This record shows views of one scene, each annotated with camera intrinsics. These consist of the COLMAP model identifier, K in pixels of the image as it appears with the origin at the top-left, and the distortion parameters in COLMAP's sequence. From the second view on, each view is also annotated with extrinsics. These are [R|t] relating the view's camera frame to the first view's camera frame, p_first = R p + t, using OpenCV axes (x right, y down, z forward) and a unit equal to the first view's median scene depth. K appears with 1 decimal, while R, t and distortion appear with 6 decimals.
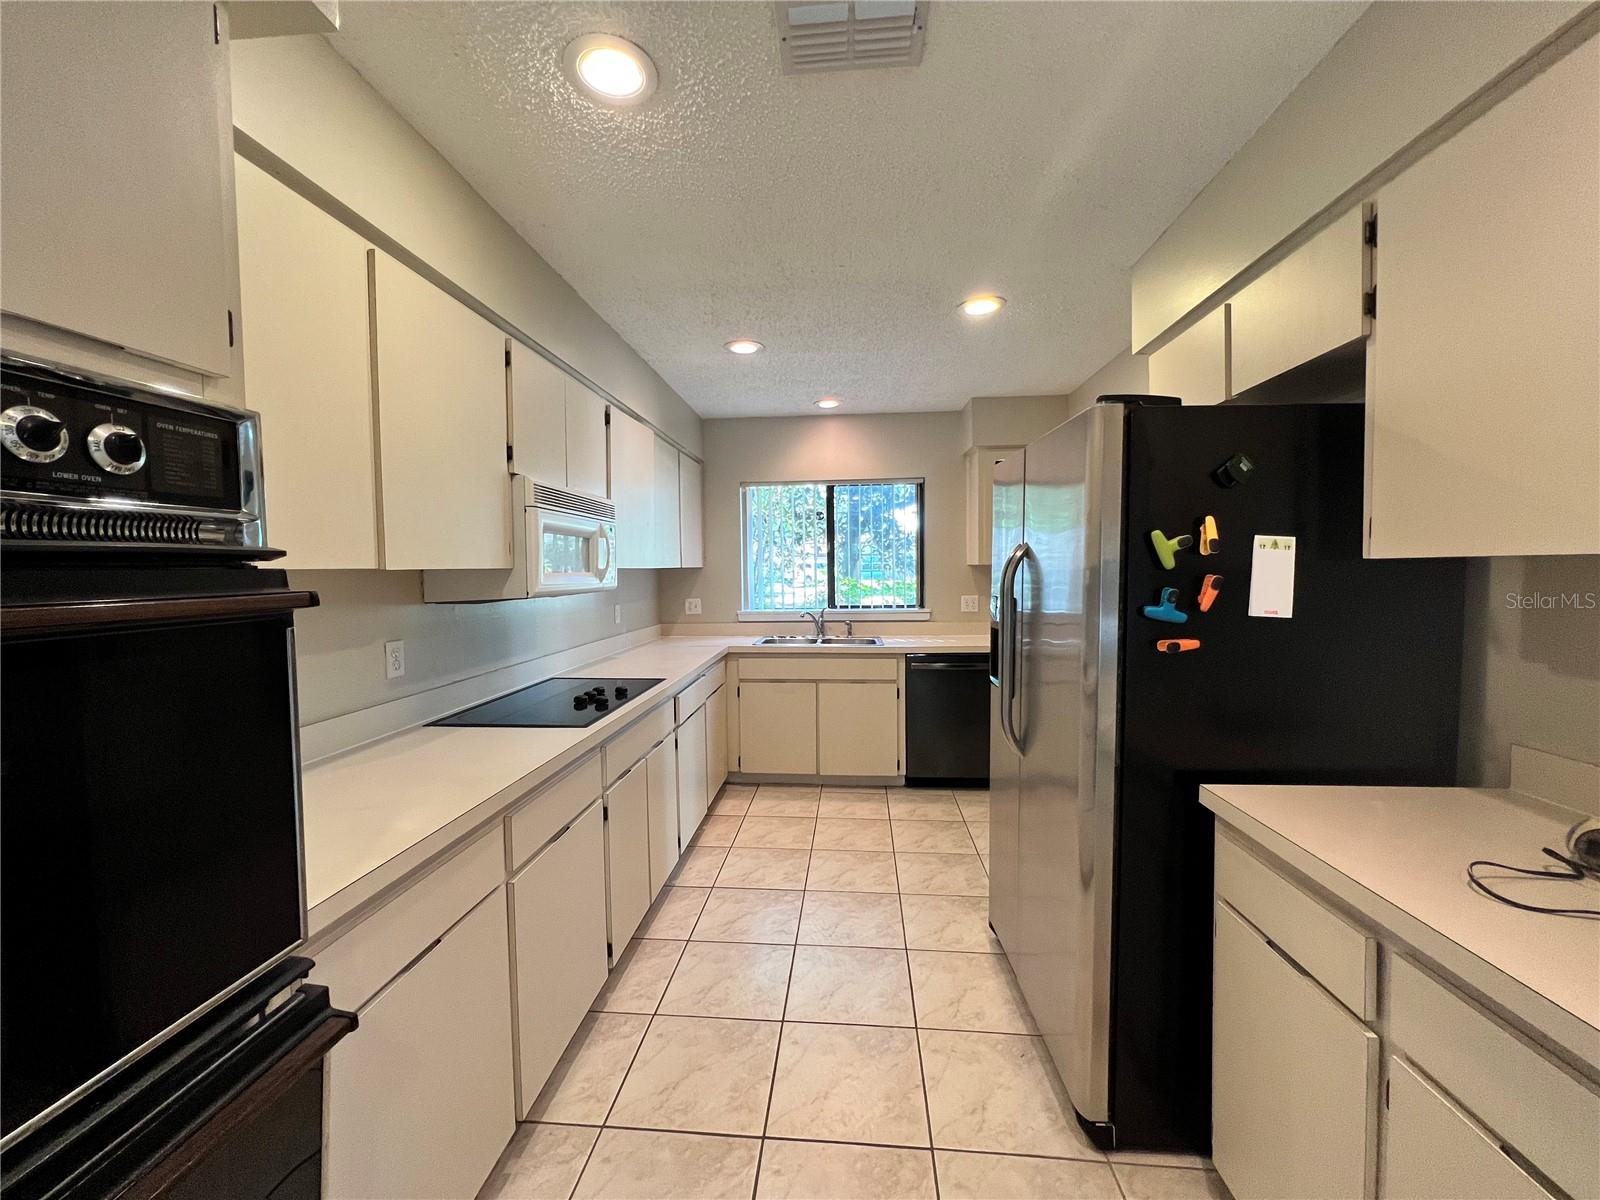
lens RADIAL K [[642.1, 0, 796.6], [0, 642.1, 598.1], [0, 0, 1]] dist [0.001372, 0.000057]
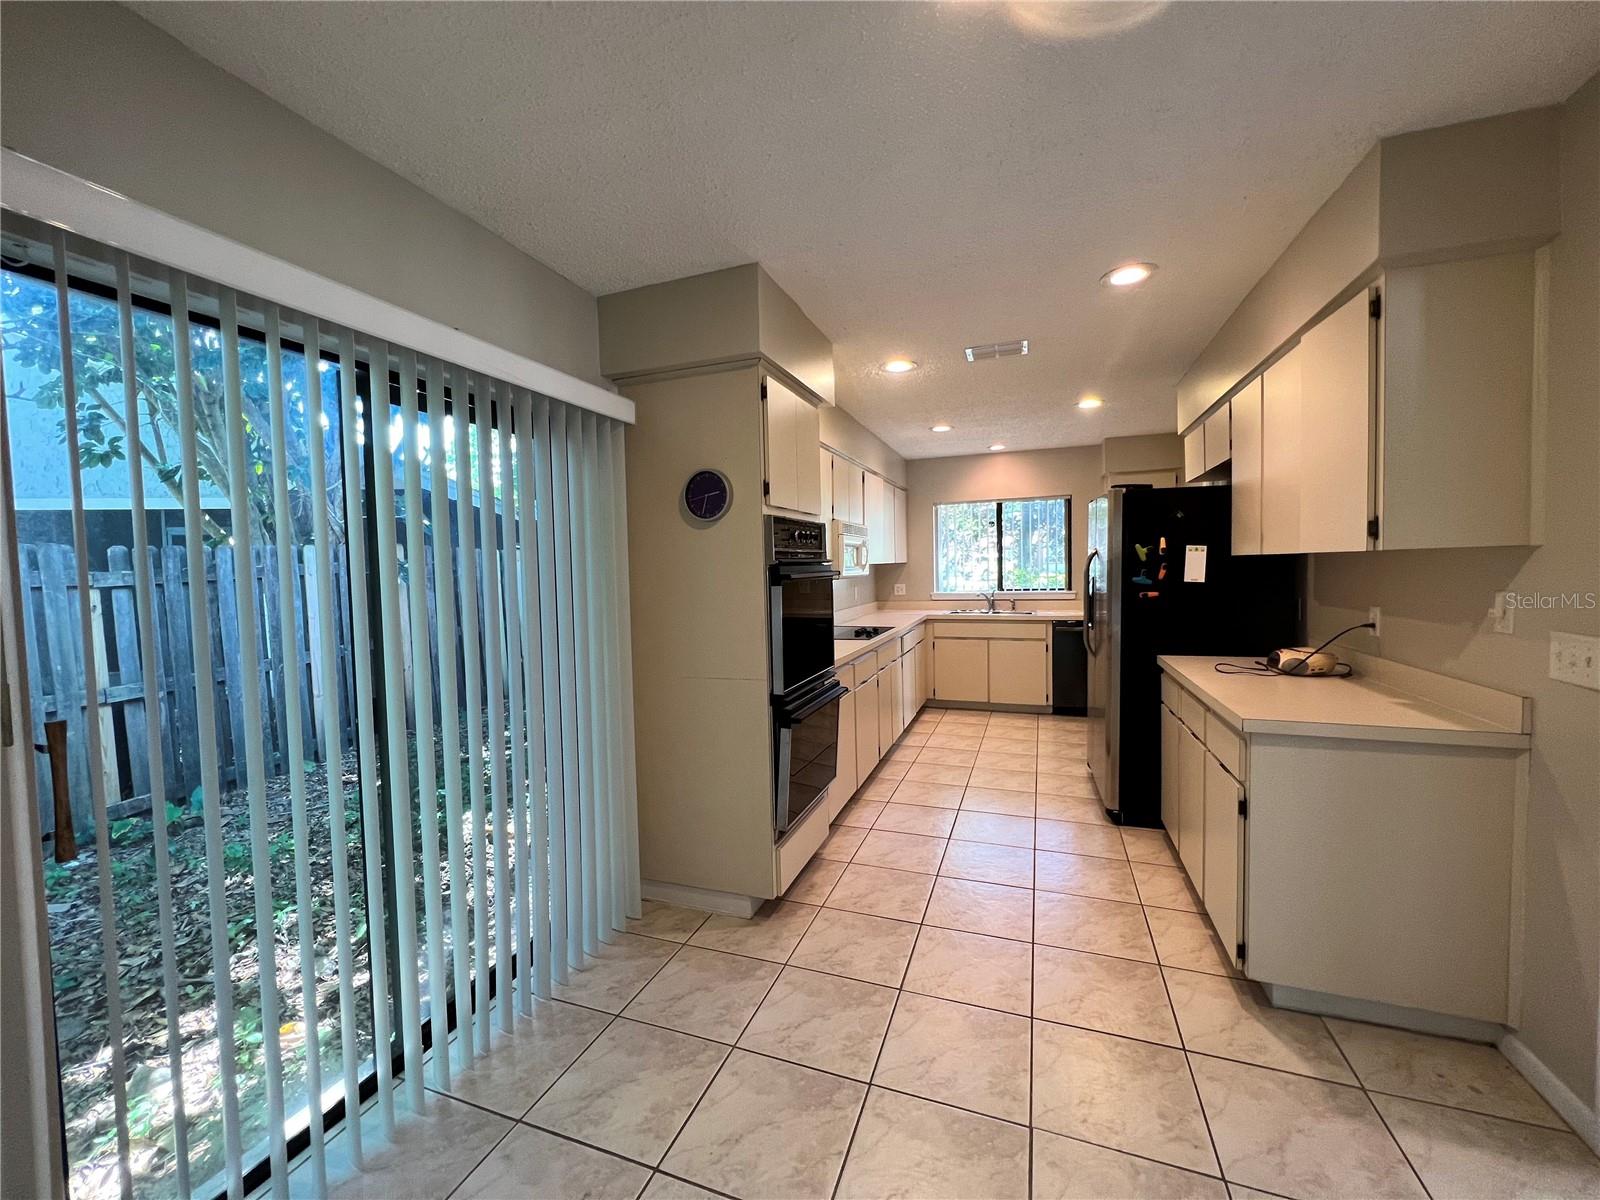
lens RADIAL K [[637.0, 0, 800.0], [0, 637.0, 600.0], [0, 0, 1]] dist [0.000660, -0.000083]
pose [[0.964690, 0.002392, -0.263379, -0.000532], [0.000744, 0.999930, 0.011807, 0.033214], [0.263388, -0.011586, 0.964620, -0.759273]]
